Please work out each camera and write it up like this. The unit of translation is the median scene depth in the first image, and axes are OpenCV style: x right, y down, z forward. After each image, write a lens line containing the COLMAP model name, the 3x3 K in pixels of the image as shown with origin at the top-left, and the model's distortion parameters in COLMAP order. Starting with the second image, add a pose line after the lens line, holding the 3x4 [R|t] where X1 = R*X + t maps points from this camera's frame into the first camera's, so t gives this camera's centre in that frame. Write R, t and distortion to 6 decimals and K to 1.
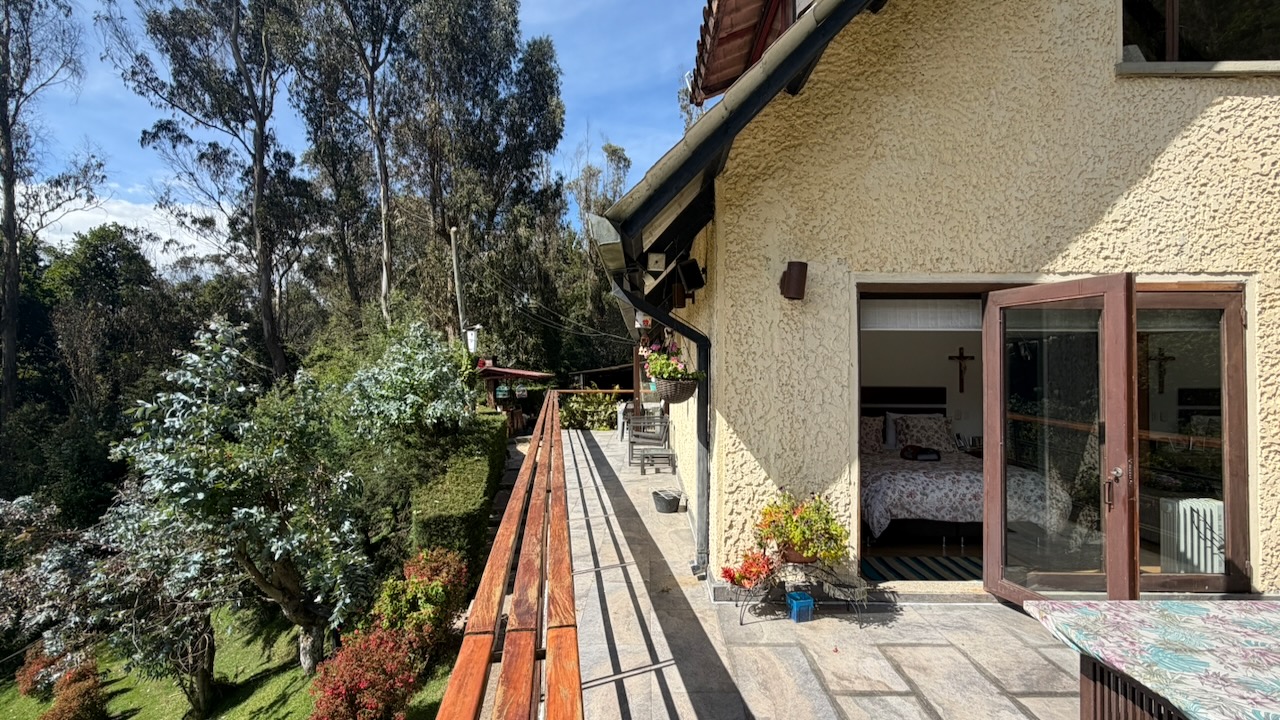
lens RADIAL K [[555.7, 0, 640.5], [0, 555.7, 362.2], [0, 0, 1]] dist [0.002796, -0.000479]
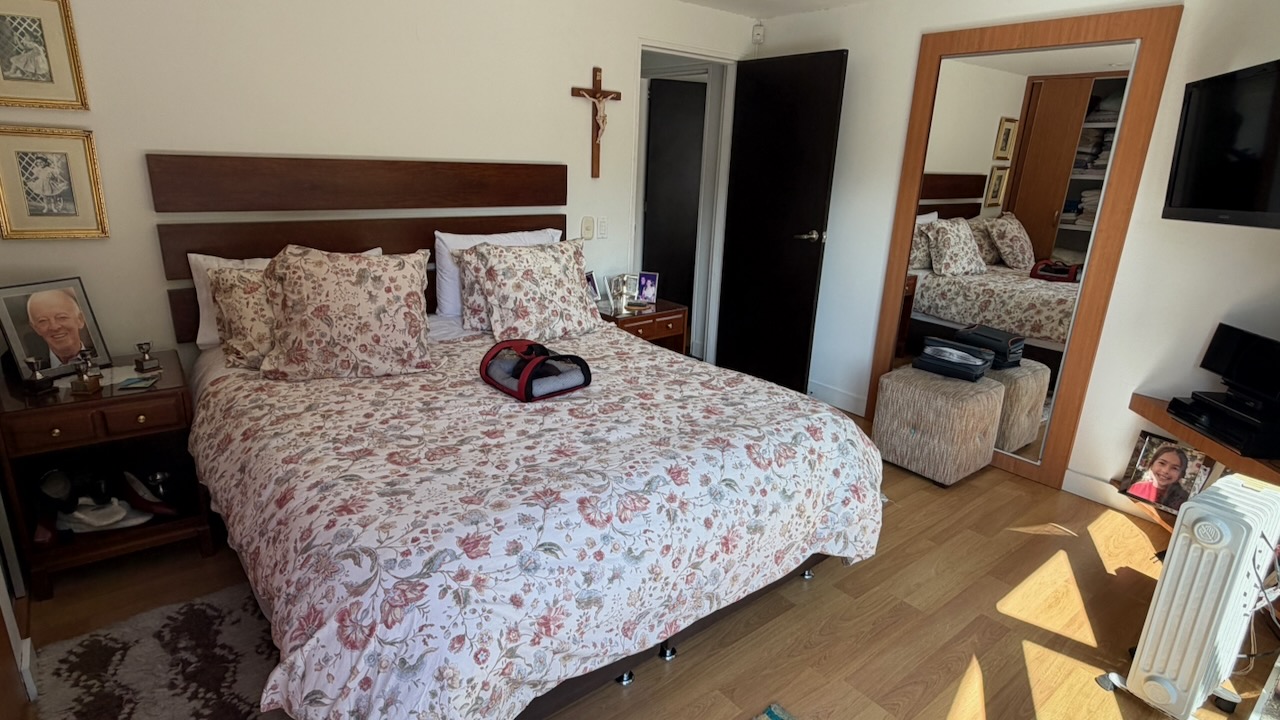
lens RADIAL K [[659.2, 0, 633.9], [0, 659.2, 355.7], [0, 0, 1]] dist [0.005743, 0.000054]
pose [[0.765442, -0.163157, 0.622478, 0.267325], [-0.048173, 0.950081, 0.308261, 0.027582], [-0.641700, -0.265943, 0.719372, 0.600710]]
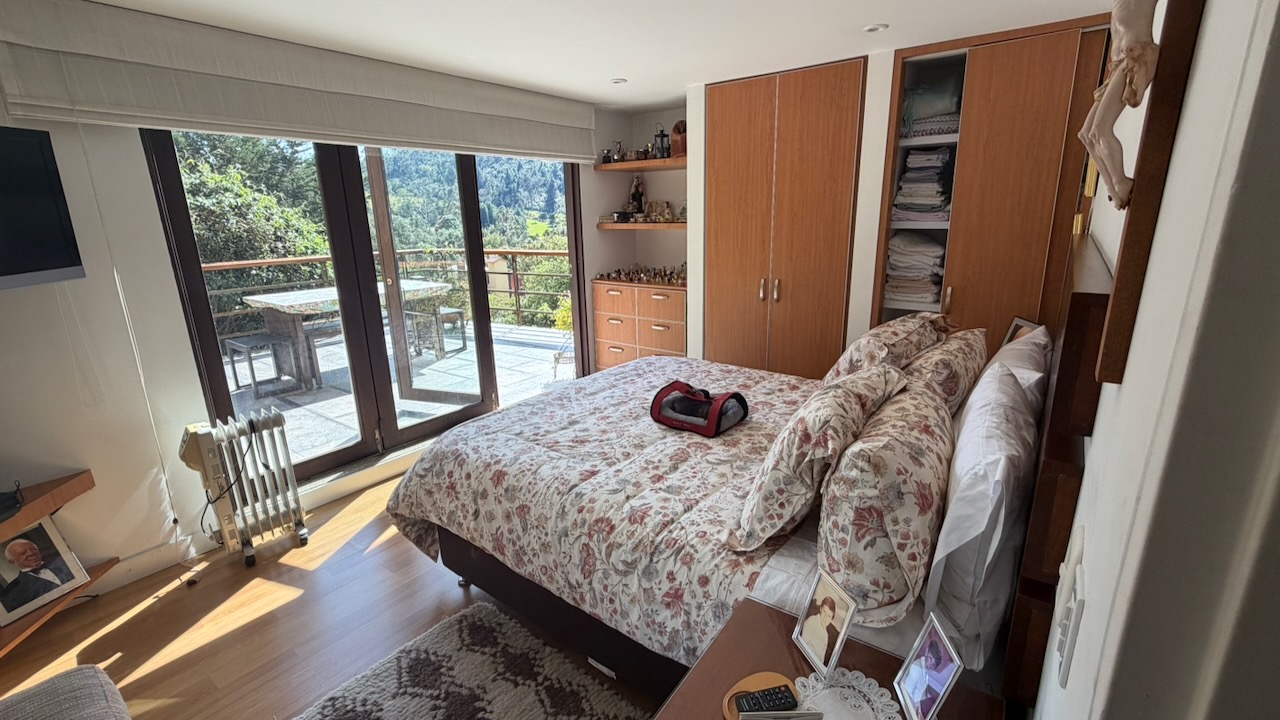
lens RADIAL K [[555.7, 0, 641.6], [0, 555.7, 357.8], [0, 0, 1]] dist [0.002796, -0.000479]
pose [[-0.580727, 0.217319, -0.784557, 0.761962], [0.032542, 0.969138, 0.244360, 0.028537], [0.813448, 0.116376, -0.569876, 1.079627]]
